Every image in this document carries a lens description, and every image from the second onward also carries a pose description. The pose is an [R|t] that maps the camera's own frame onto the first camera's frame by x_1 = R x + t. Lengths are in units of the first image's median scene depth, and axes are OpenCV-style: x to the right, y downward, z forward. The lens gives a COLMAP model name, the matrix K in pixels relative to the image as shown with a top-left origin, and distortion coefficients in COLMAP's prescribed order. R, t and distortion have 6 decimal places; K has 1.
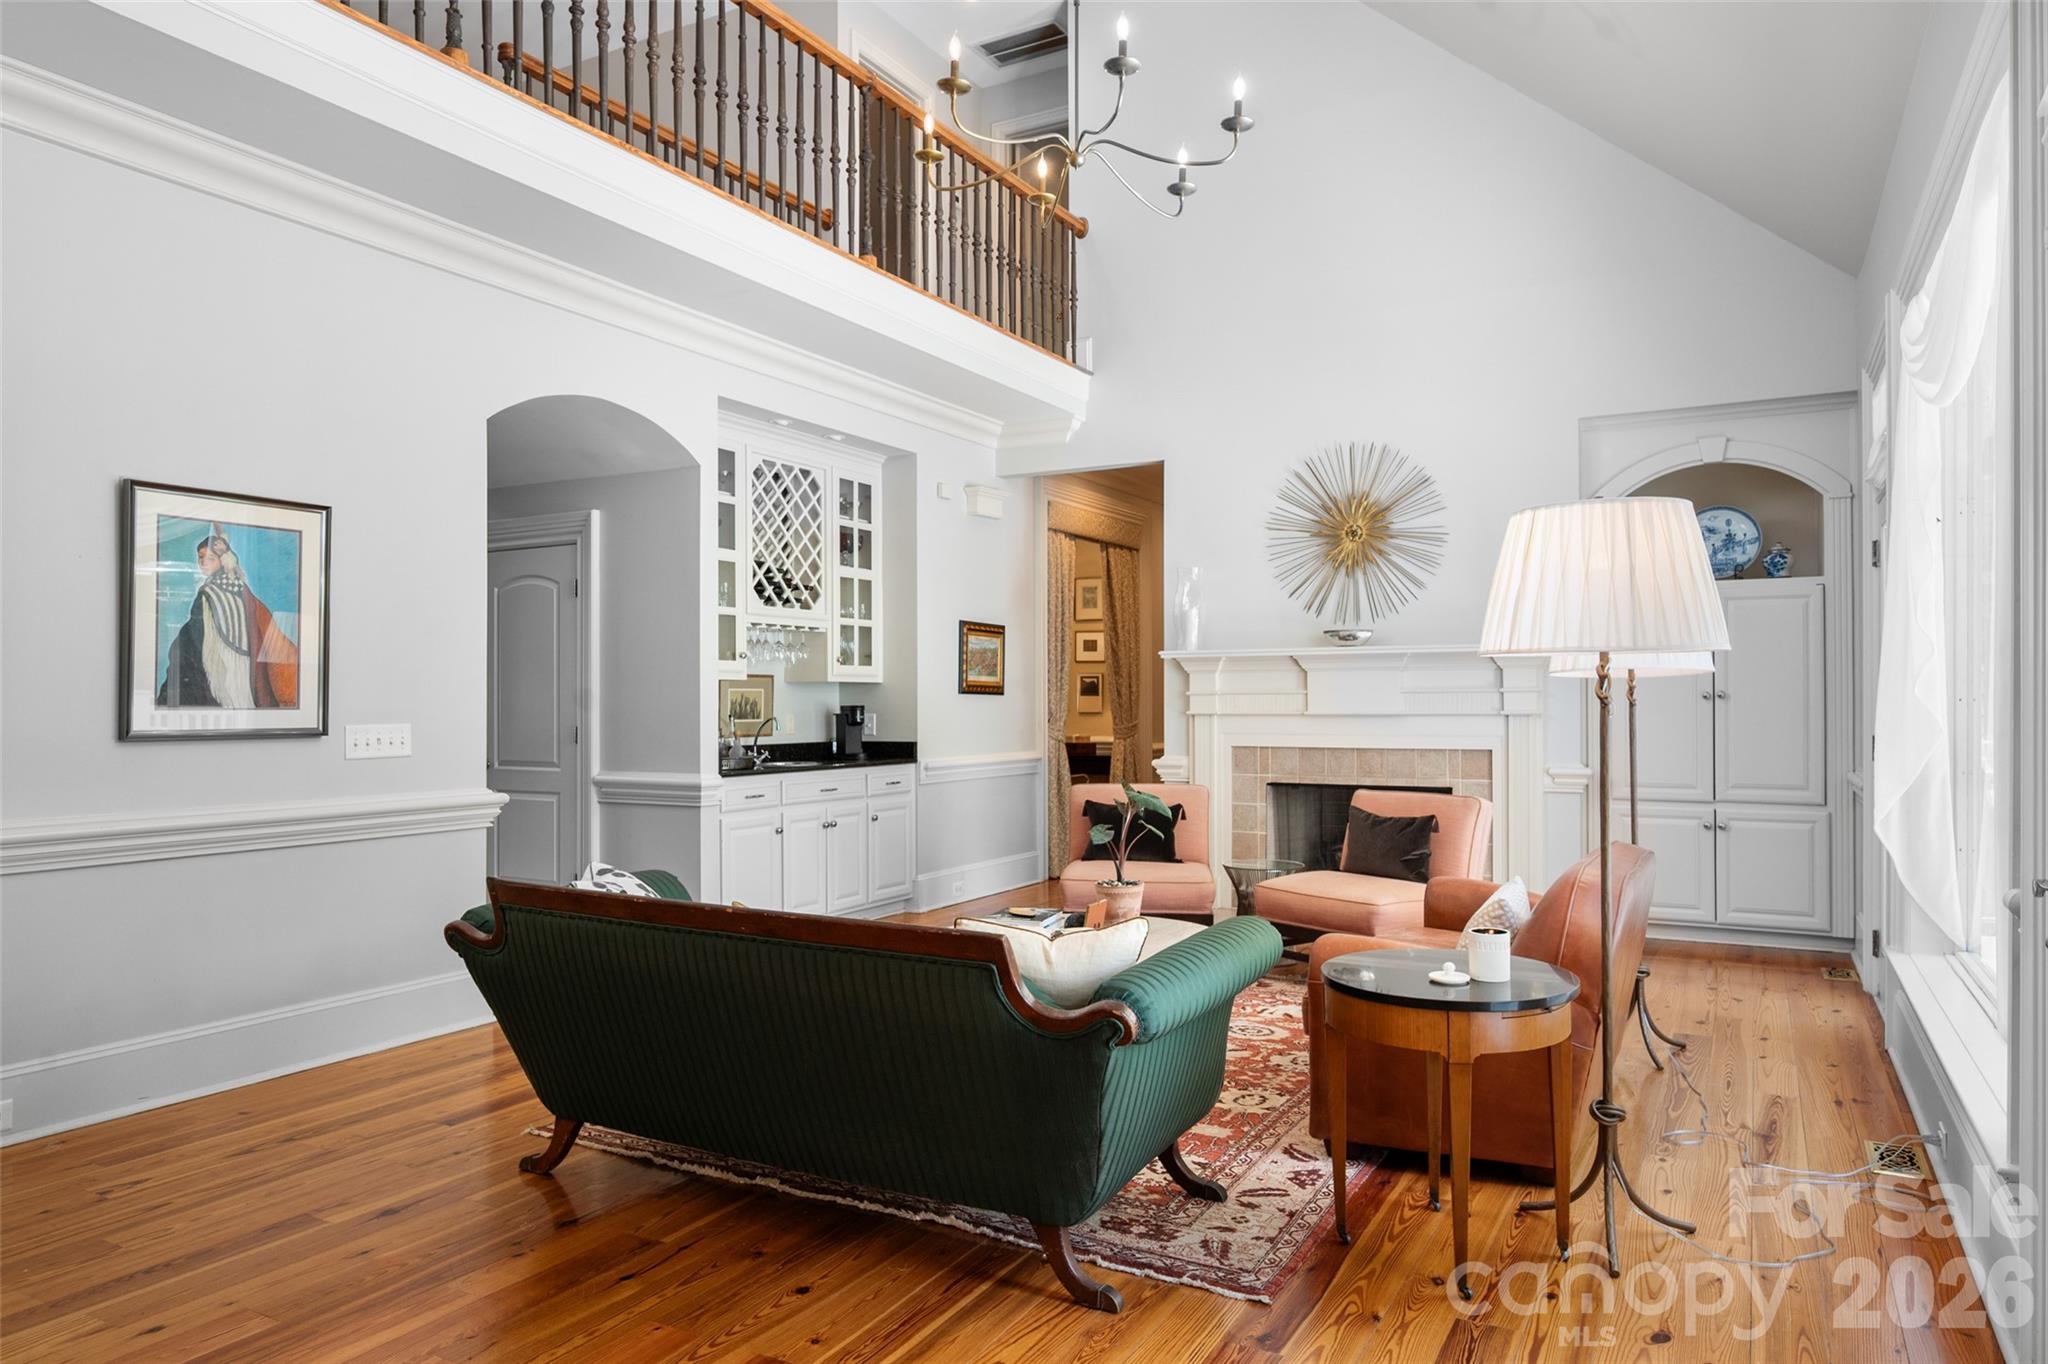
lens RADIAL K [[1307.0, 0, 1028.0], [0, 1307.0, 689.1], [0, 0, 1]] dist [0.001999, -0.002053]
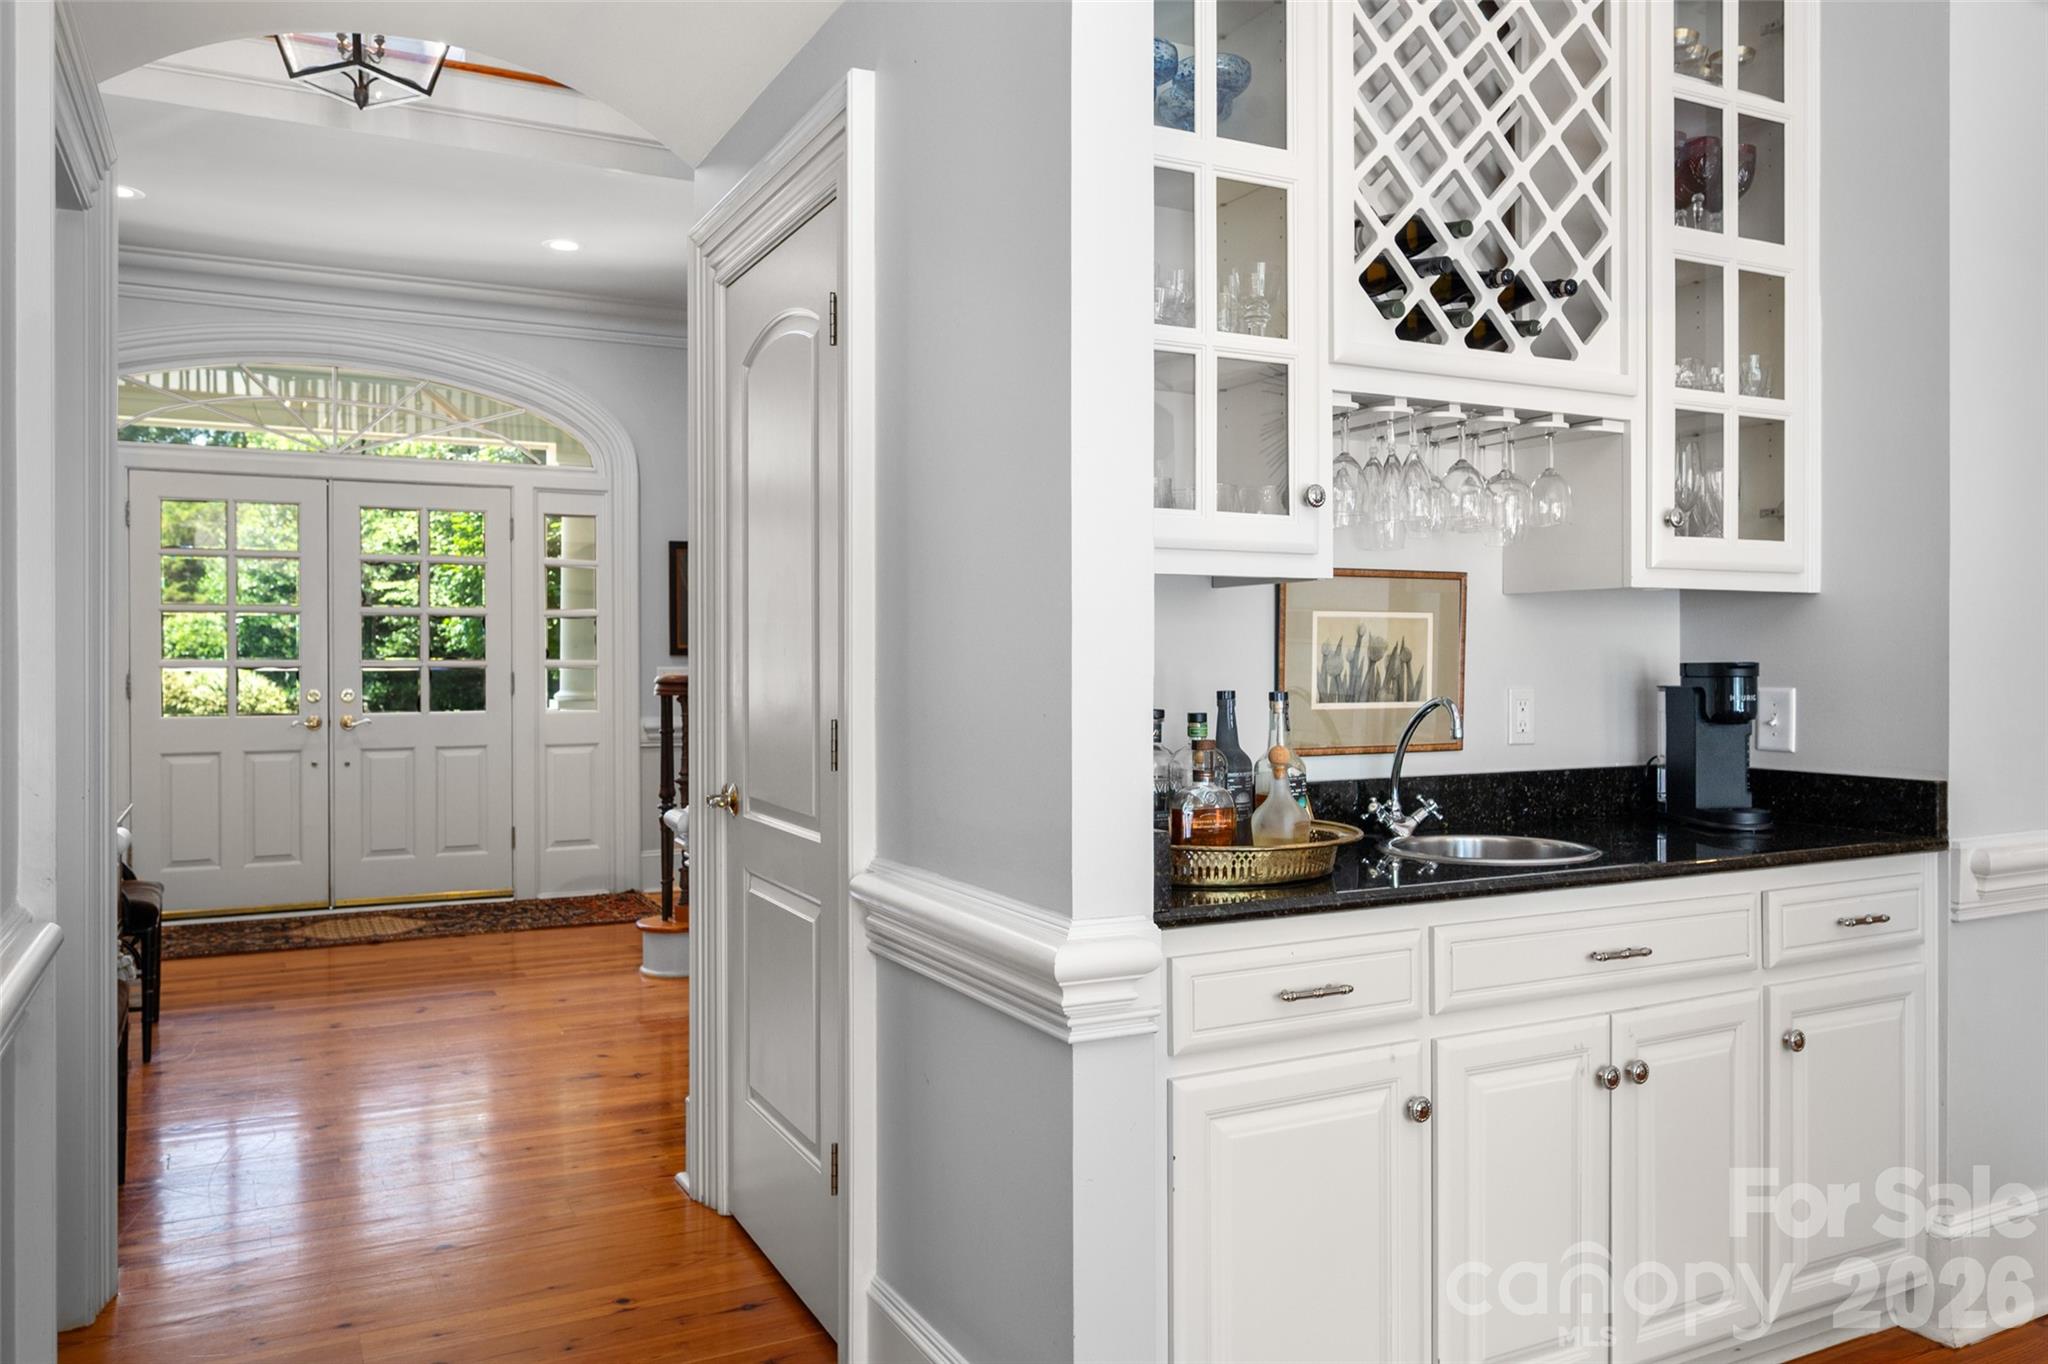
lens RADIAL K [[1468.5, 0, 1010.9], [0, 1468.5, 664.4], [0, 0, 1]] dist [-0.004570, -0.007475]
pose [[0.828008, 0.006809, -0.560674, -0.078450], [0.003396, 0.999847, 0.017157, 0.006460], [0.560705, -0.016110, 0.827859, 0.625000]]
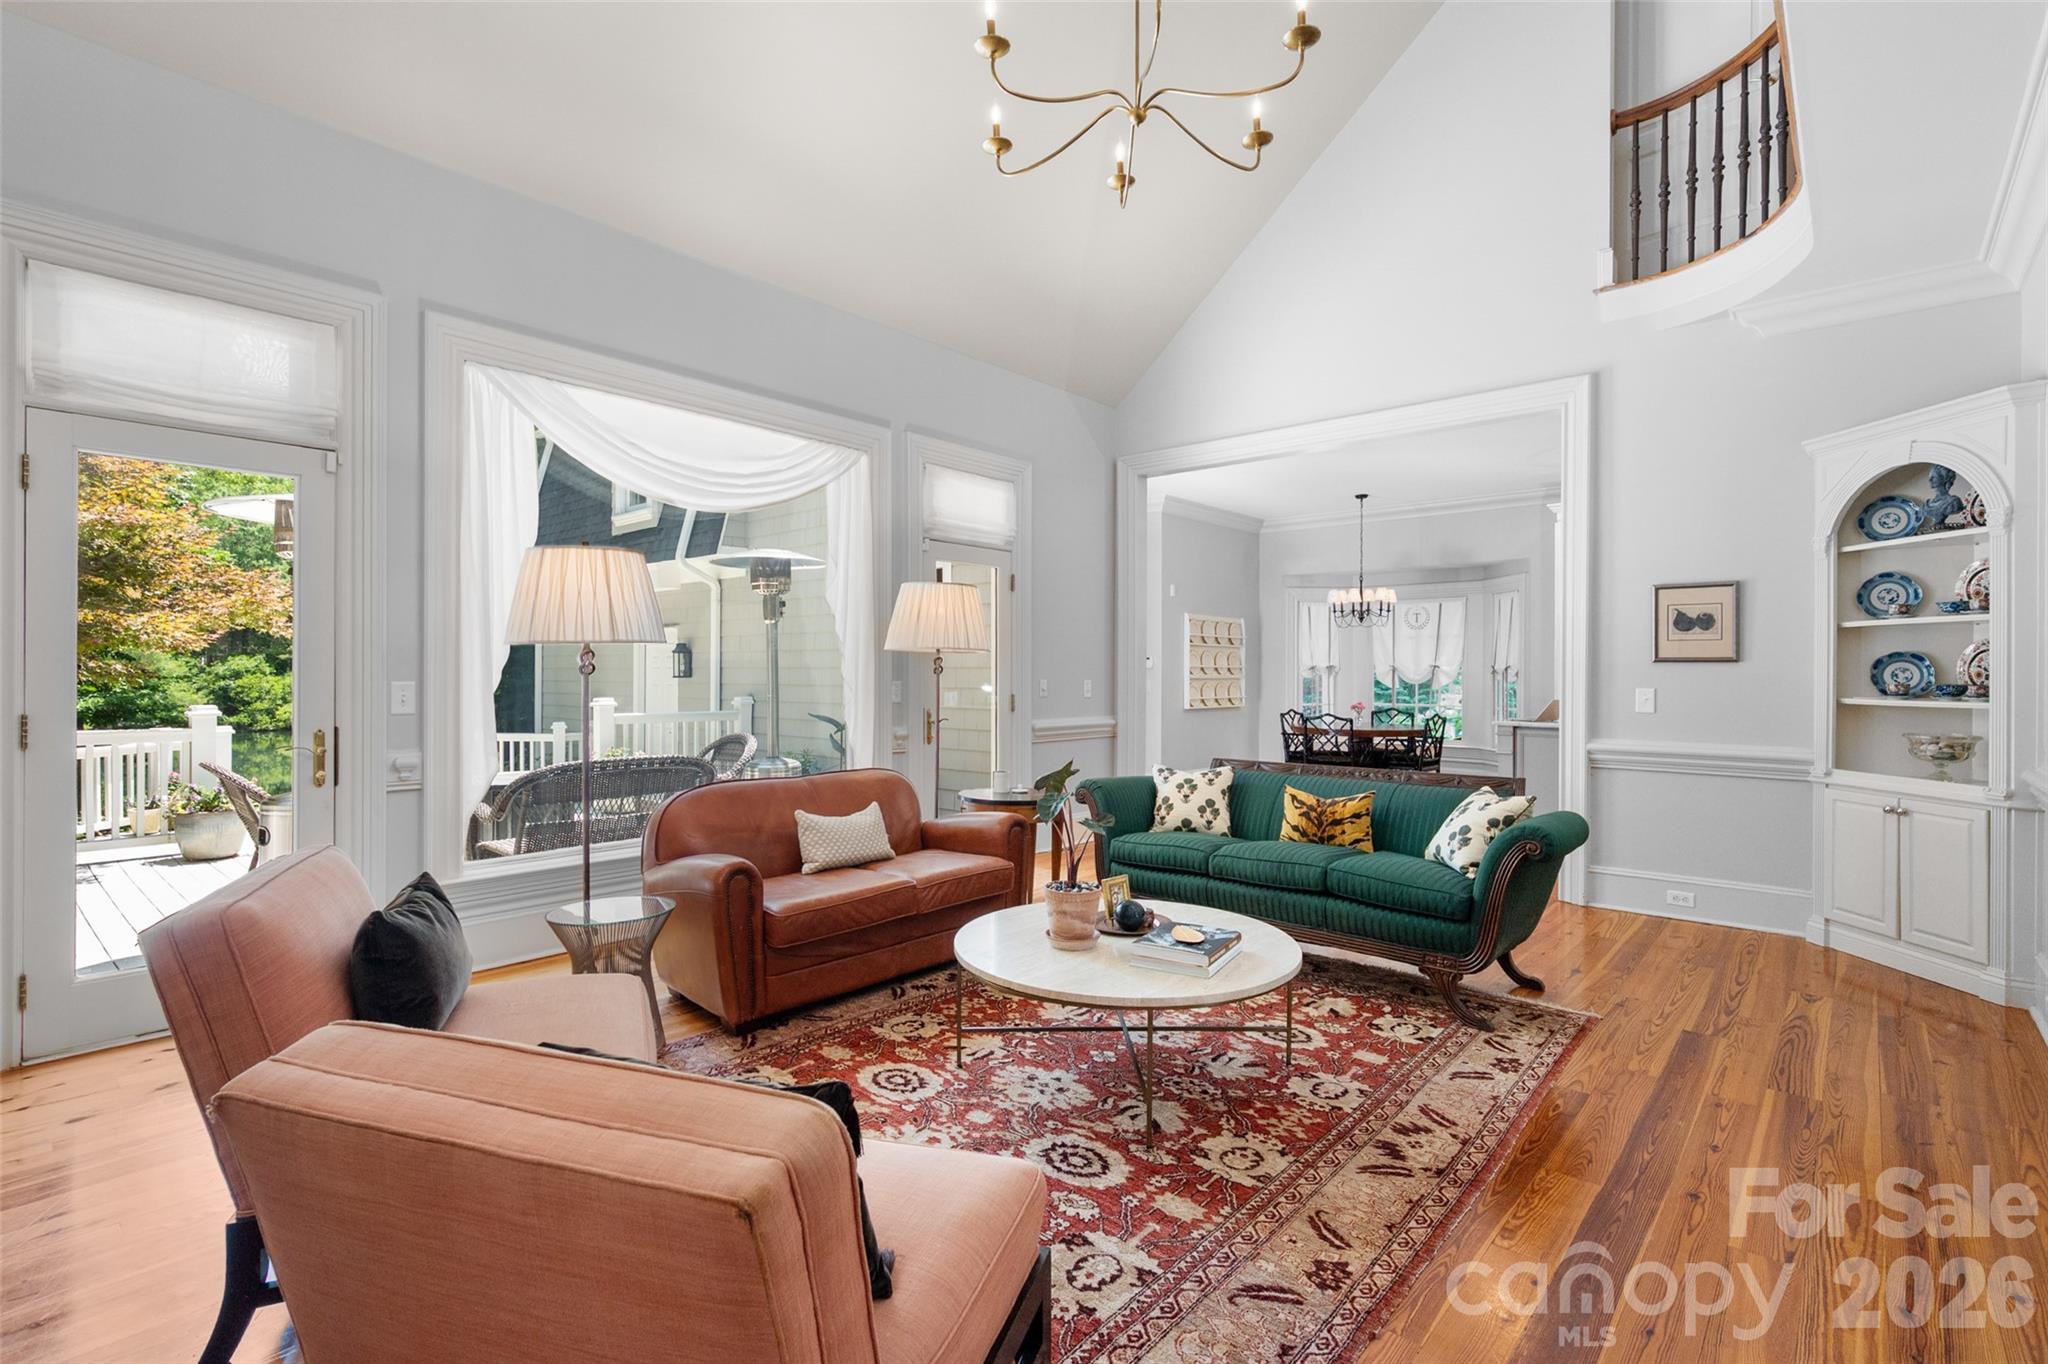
lens RADIAL K [[945.9, 0, 1033.9], [0, 945.9, 675.6], [0, 0, 1]] dist [0.000895, -0.000466]
pose [[-0.978584, -0.002400, 0.205833, -0.020358], [-0.004444, 0.999945, -0.009473, 0.011383], [-0.205799, -0.010185, -0.978541, 1.033529]]
